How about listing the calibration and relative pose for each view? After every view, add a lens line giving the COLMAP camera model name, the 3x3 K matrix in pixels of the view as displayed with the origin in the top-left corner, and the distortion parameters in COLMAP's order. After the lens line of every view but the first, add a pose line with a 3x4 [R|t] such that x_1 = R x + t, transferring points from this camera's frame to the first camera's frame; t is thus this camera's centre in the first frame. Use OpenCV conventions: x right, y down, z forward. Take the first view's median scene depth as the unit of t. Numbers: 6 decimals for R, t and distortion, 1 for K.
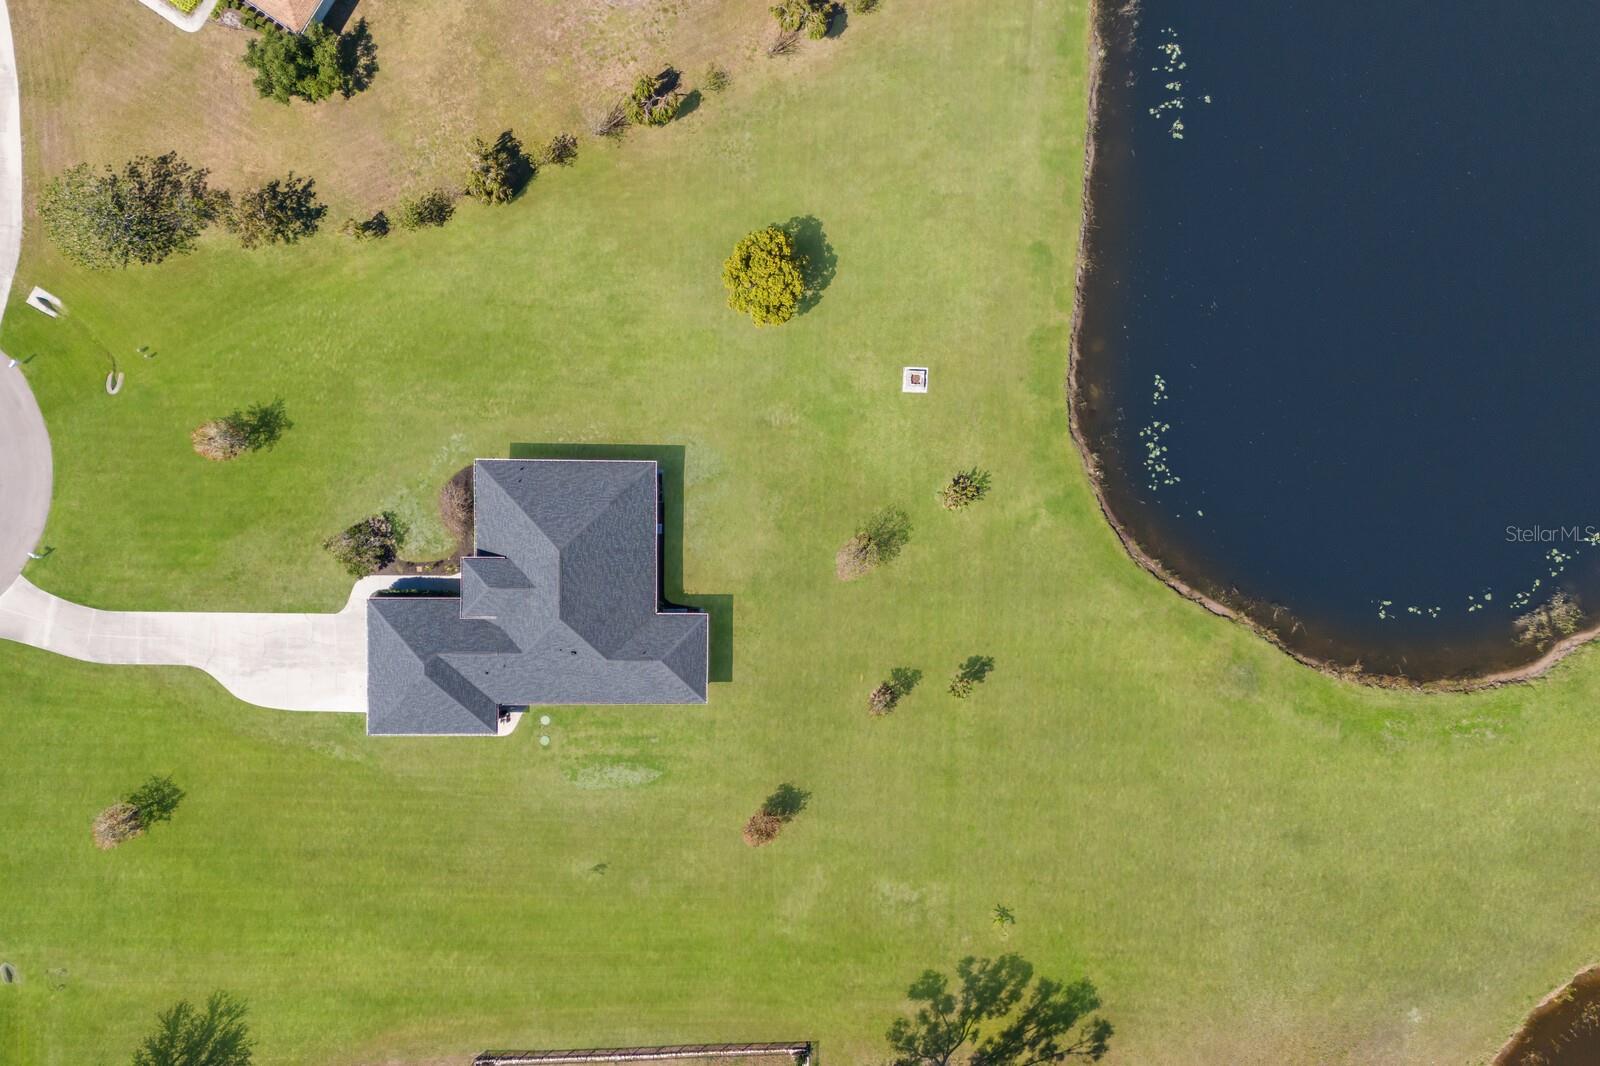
lens RADIAL K [[1185.7, 0, 755.2], [0, 1185.7, 526.2], [0, 0, 1]] dist [0.083082, -0.071131]
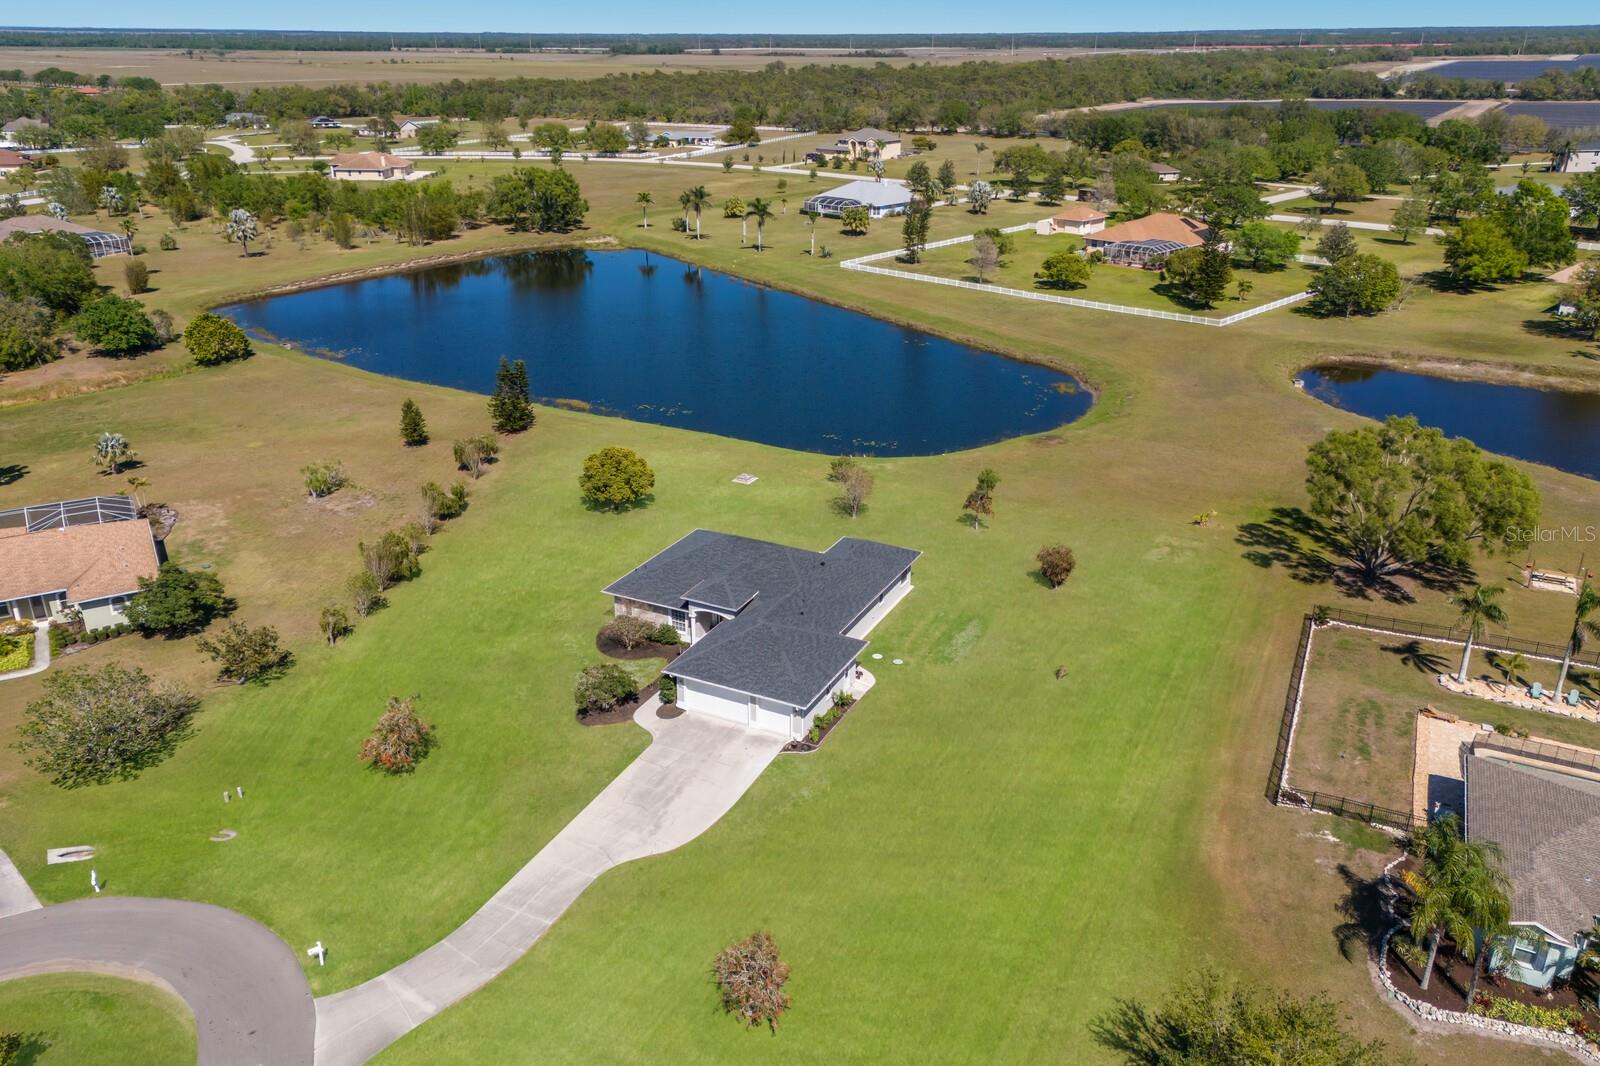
lens RADIAL K [[1185.7, 0, 755.2], [0, 1185.7, 526.2], [0, 0, 1]] dist [0.083082, -0.071131]
pose [[0.476094, -0.359085, 0.802741, -0.895229], [0.878390, 0.150556, -0.453613, 0.468854], [0.042028, 0.921082, 0.387095, 0.551048]]
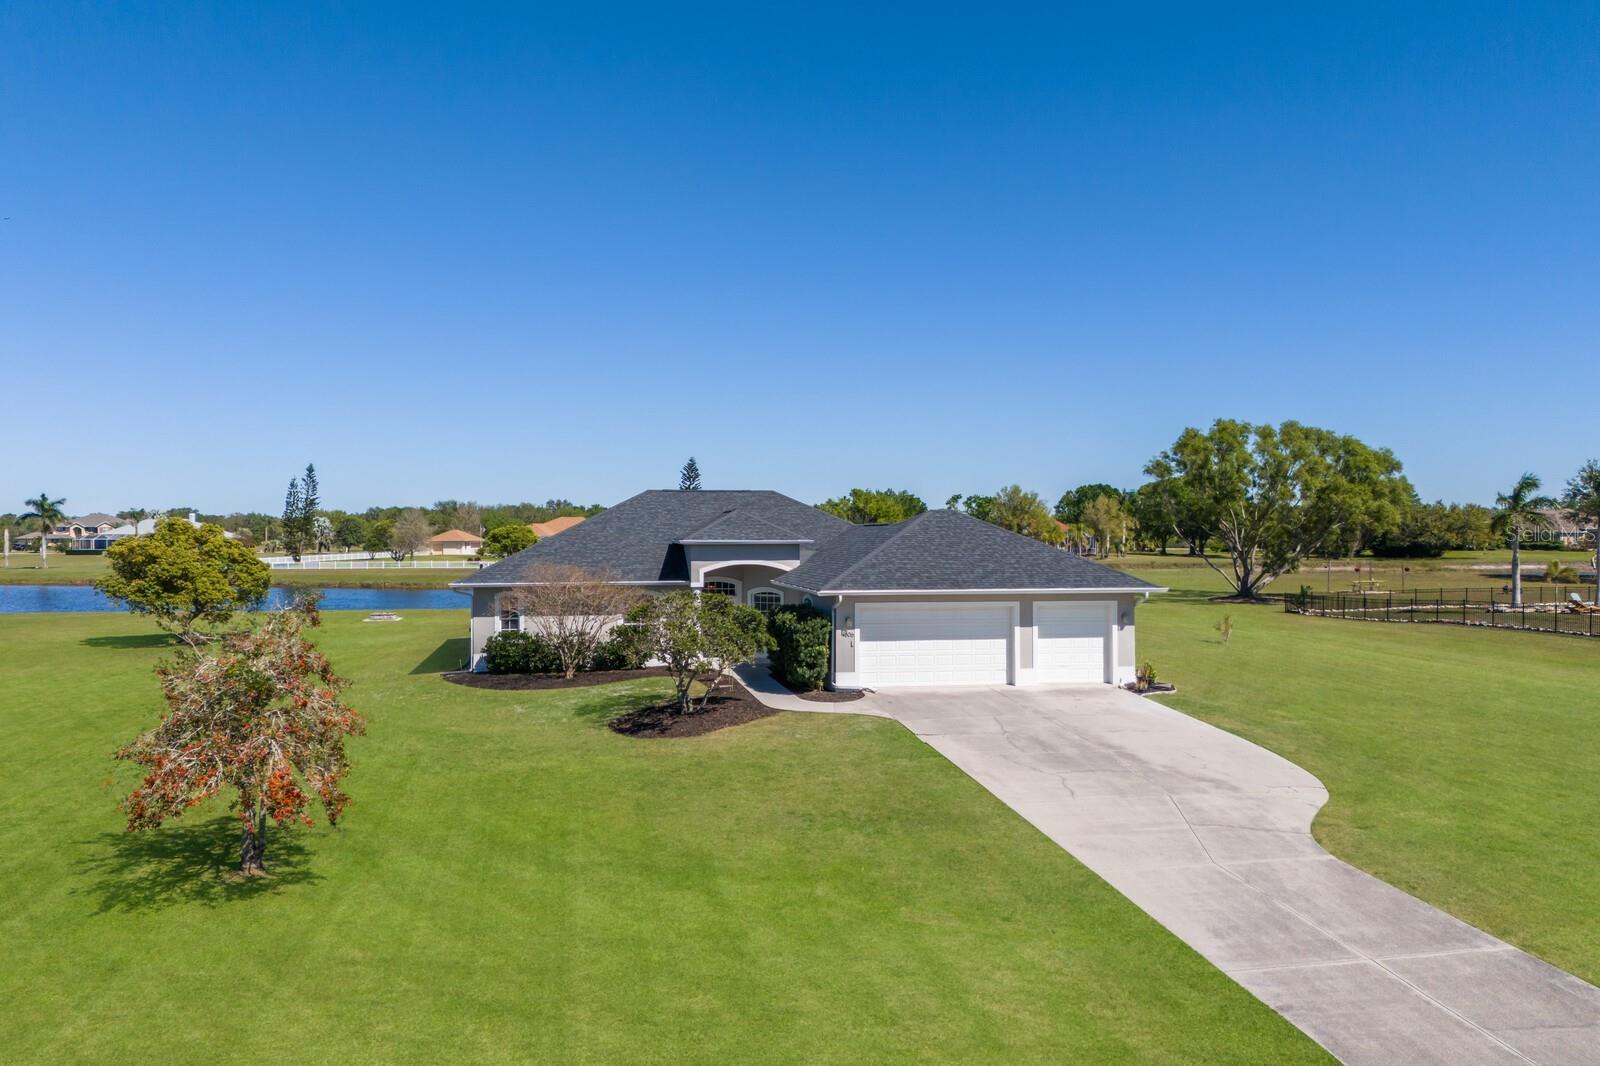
lens RADIAL K [[1218.0, 0, 785.7], [0, 1218.0, 535.1], [0, 0, 1]] dist [0.090600, -0.077439]
pose [[-0.181191, -0.026638, 0.983087, -0.668278], [0.983245, -0.025215, 0.180537, -0.016286], [0.019980, 0.999327, 0.030760, 0.914557]]
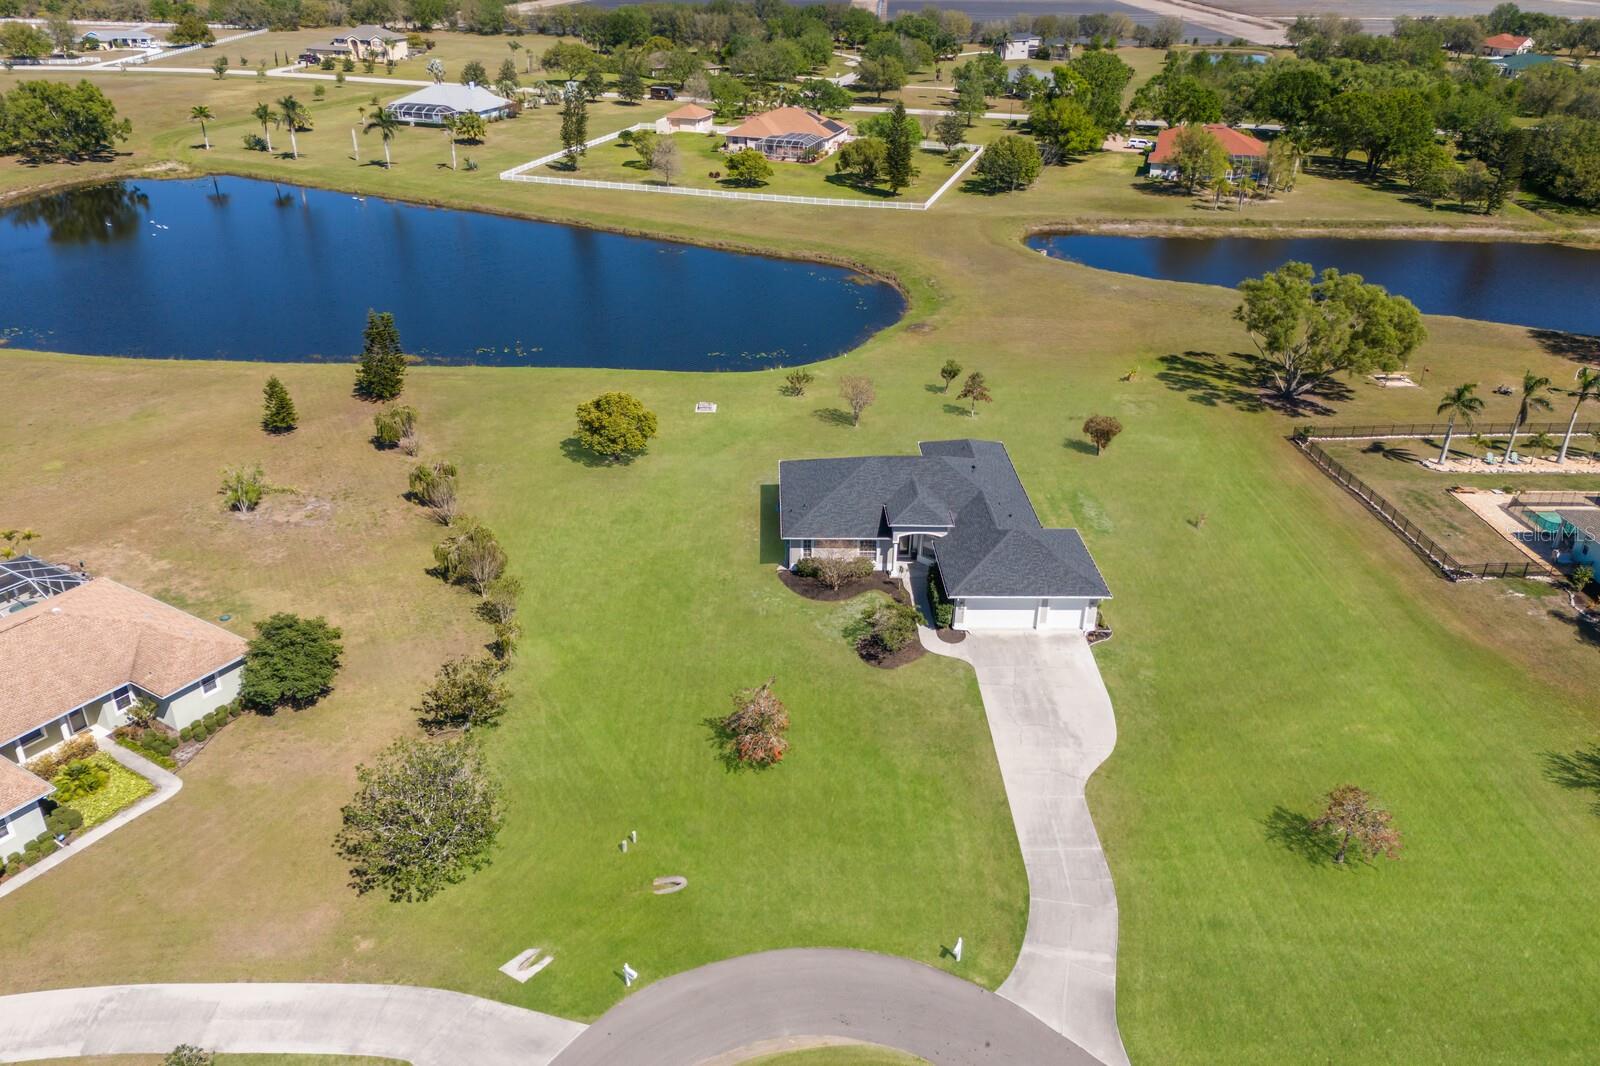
lens RADIAL K [[1185.7, 0, 755.2], [0, 1185.7, 526.2], [0, 0, 1]] dist [0.083082, -0.071131]
pose [[-0.001143, -0.469134, 0.883126, -0.995452], [0.999846, -0.015987, -0.007198, -0.065469], [0.017496, 0.882982, 0.469080, 0.533101]]
